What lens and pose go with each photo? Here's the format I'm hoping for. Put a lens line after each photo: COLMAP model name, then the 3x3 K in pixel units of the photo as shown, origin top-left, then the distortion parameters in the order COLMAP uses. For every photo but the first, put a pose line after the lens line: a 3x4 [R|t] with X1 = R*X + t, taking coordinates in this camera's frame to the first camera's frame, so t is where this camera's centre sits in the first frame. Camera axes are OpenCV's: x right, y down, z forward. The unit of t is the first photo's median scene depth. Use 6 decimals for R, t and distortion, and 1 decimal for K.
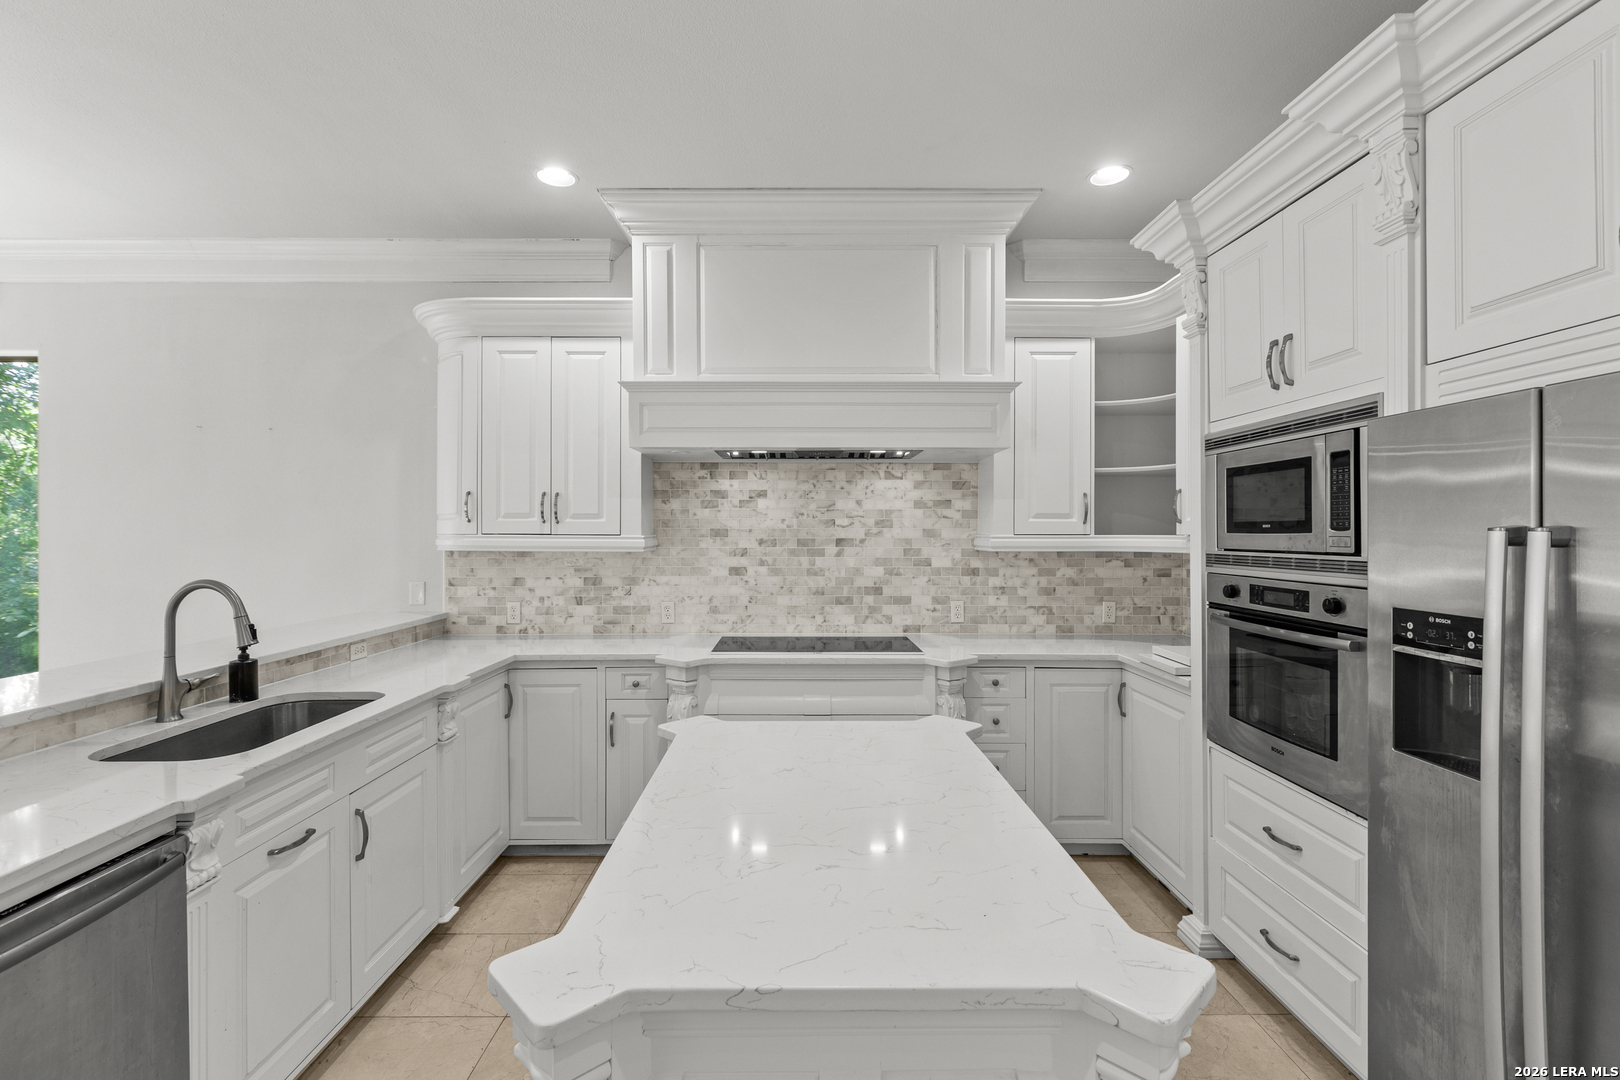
lens RADIAL K [[721.8, 0, 801.2], [0, 721.8, 532.8], [0, 0, 1]] dist [0.003896, -0.002097]
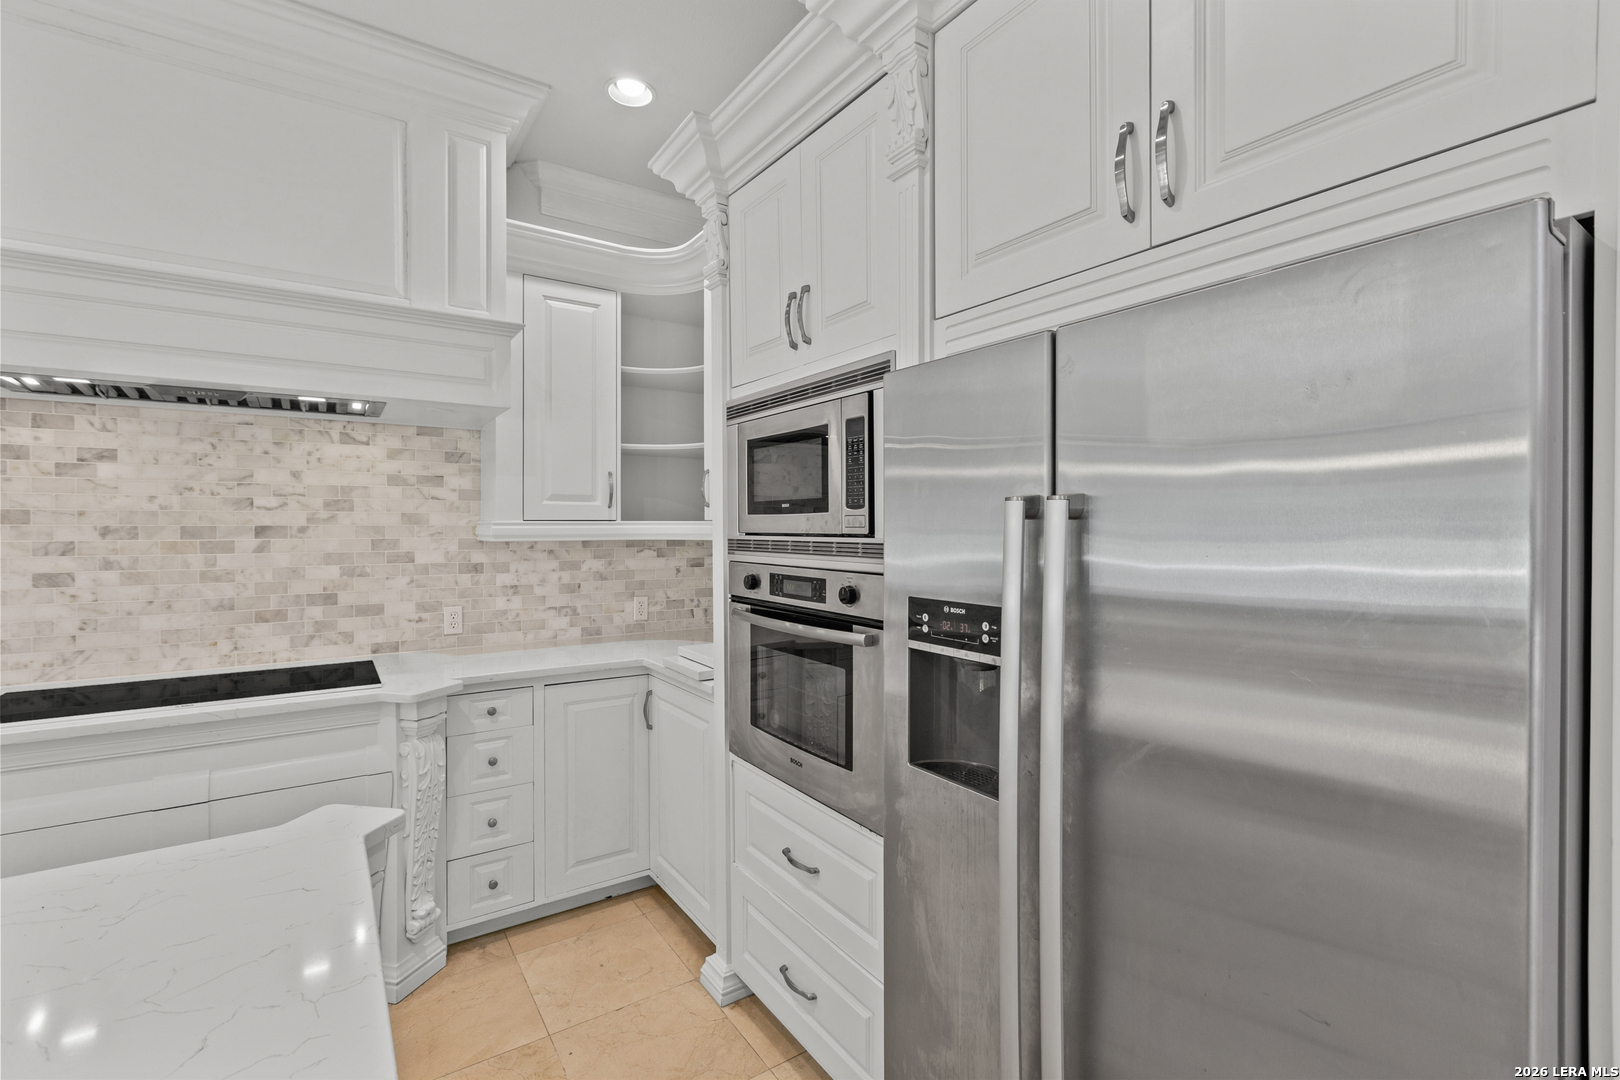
lens RADIAL K [[721.8, 0, 798.4], [0, 721.8, 533.6], [0, 0, 1]] dist [0.003896, -0.002097]
pose [[0.836633, -0.006864, 0.547721, 0.123385], [0.001314, 0.999944, 0.010525, 0.010424], [-0.547762, -0.008086, 0.836595, 0.180696]]
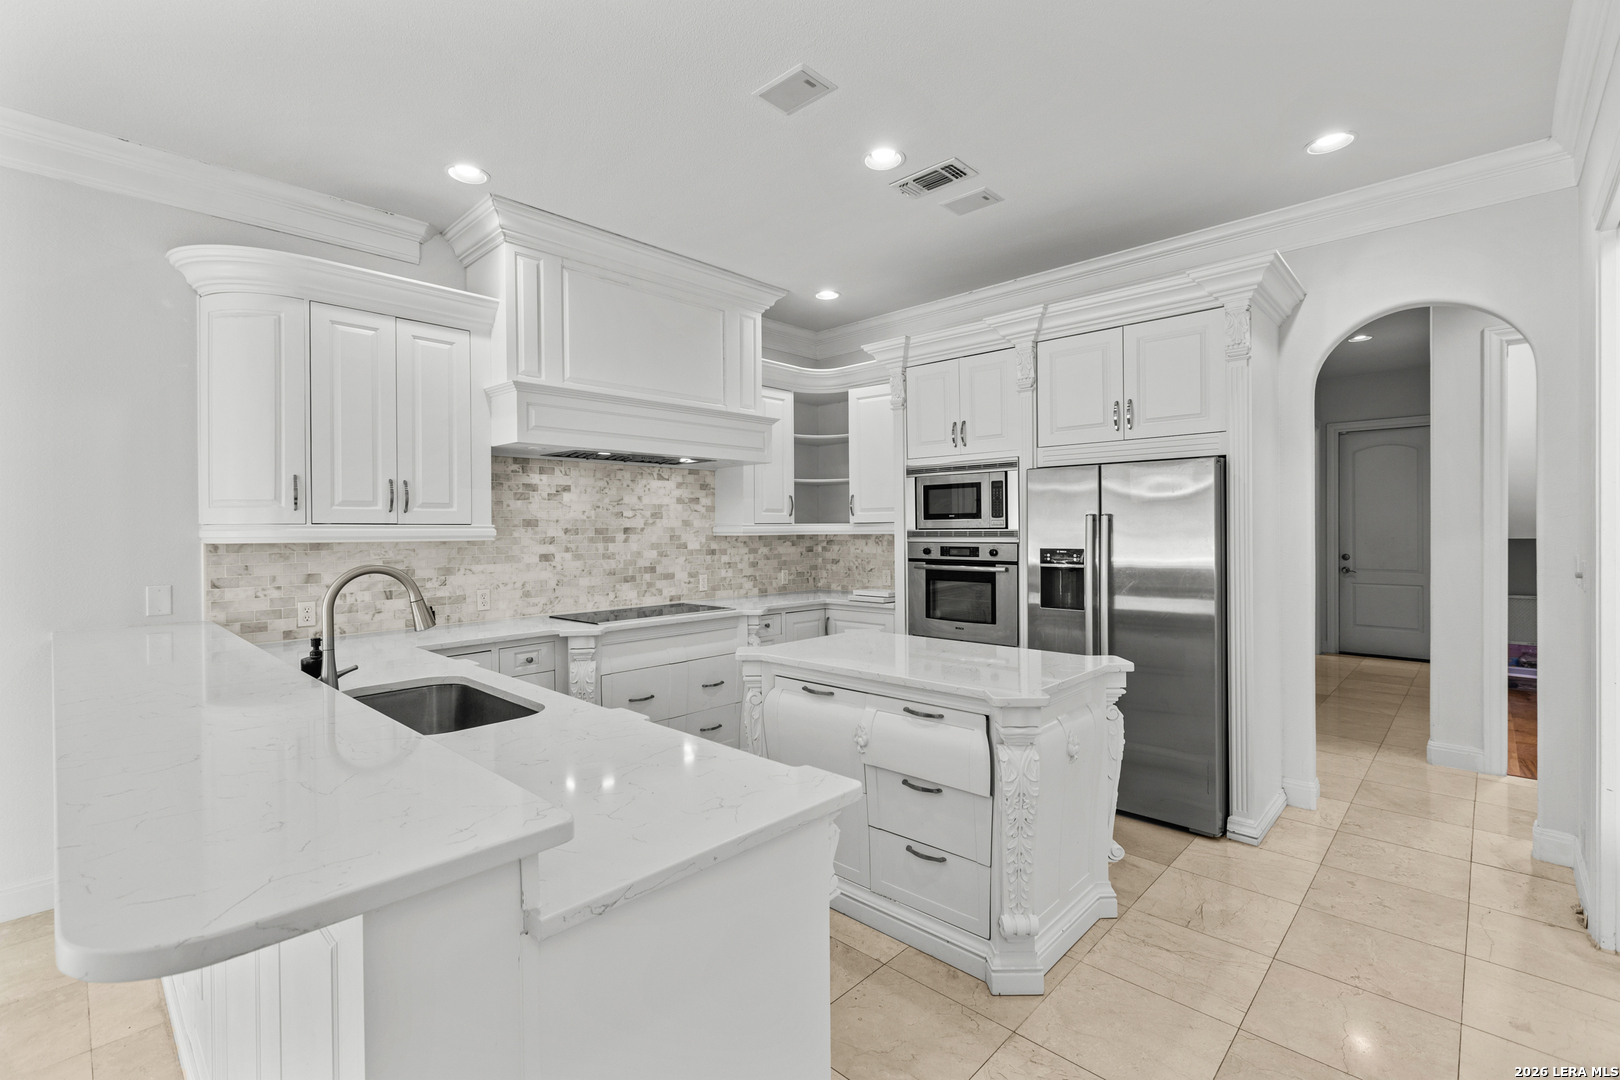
lens RADIAL K [[721.8, 0, 796.9], [0, 721.8, 534.7], [0, 0, 1]] dist [0.003896, -0.002097]
pose [[0.700019, -0.012509, 0.714015, -0.726561], [0.009348, 0.999921, 0.008353, 0.014907], [-0.714063, 0.000827, 0.700081, -0.052377]]
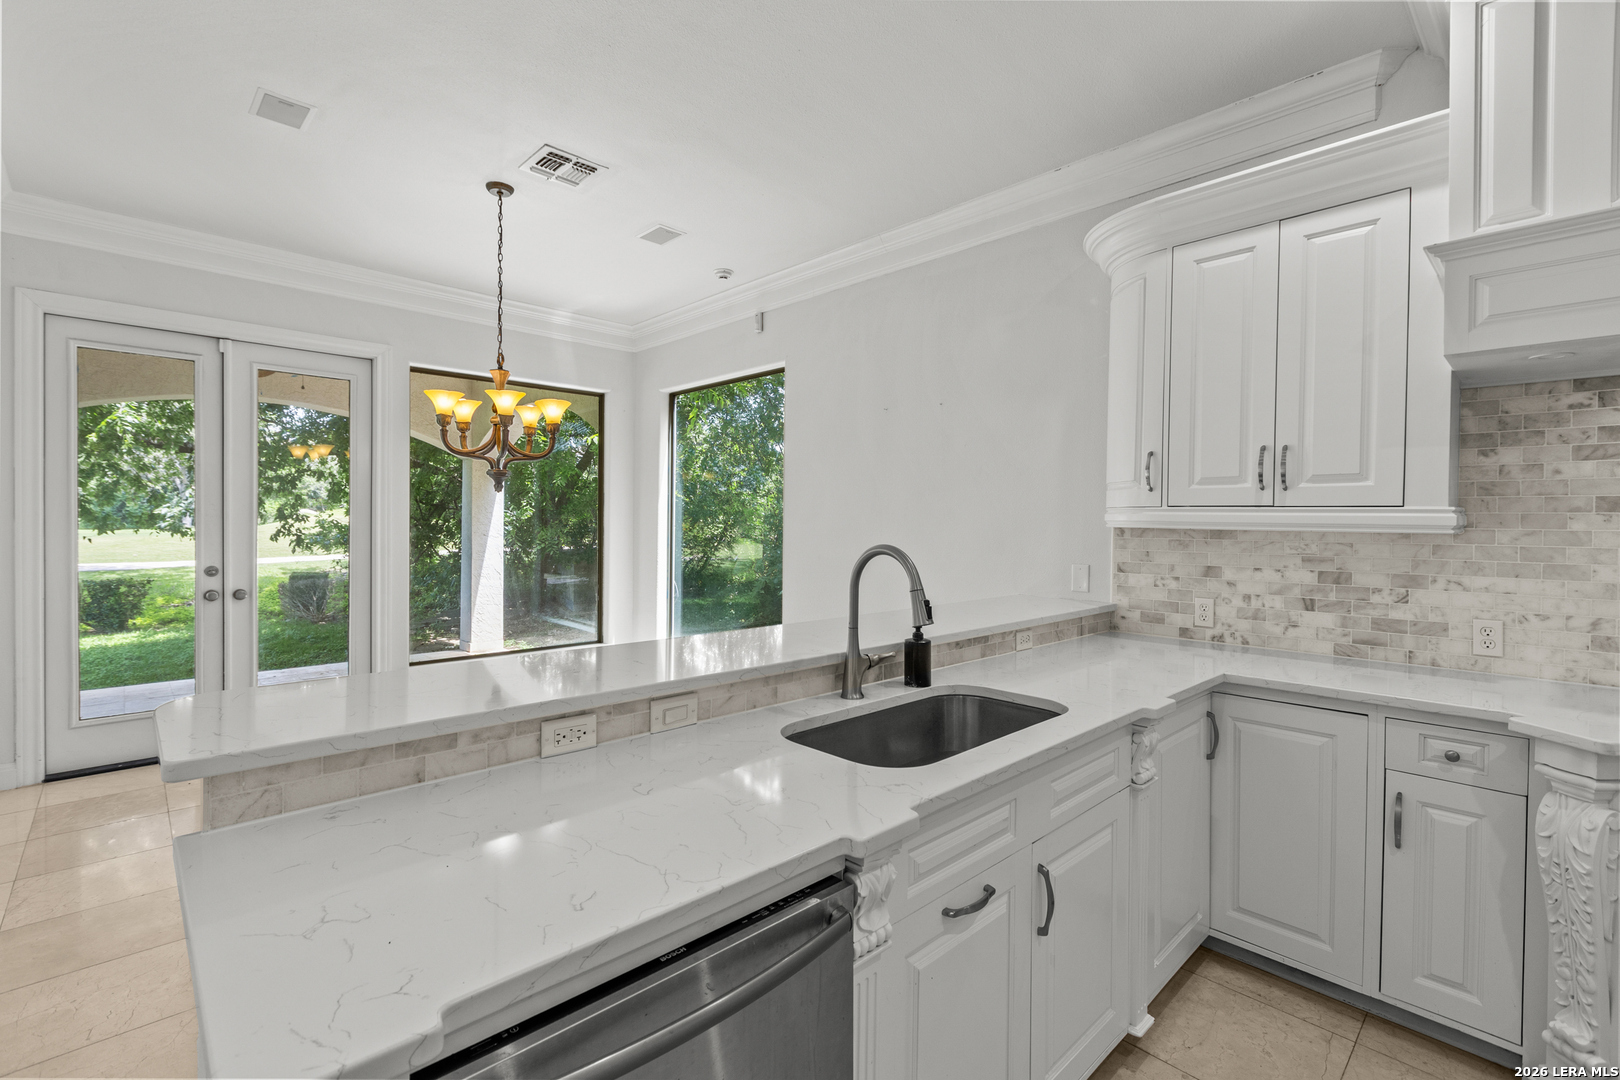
lens RADIAL K [[721.8, 0, 793.3], [0, 721.8, 528.5], [0, 0, 1]] dist [0.003896, -0.002097]
pose [[0.678276, 0.015694, -0.734640, -0.163180], [-0.011139, 0.999877, 0.011075, 0.023488], [0.734723, 0.000671, 0.678367, 0.207073]]
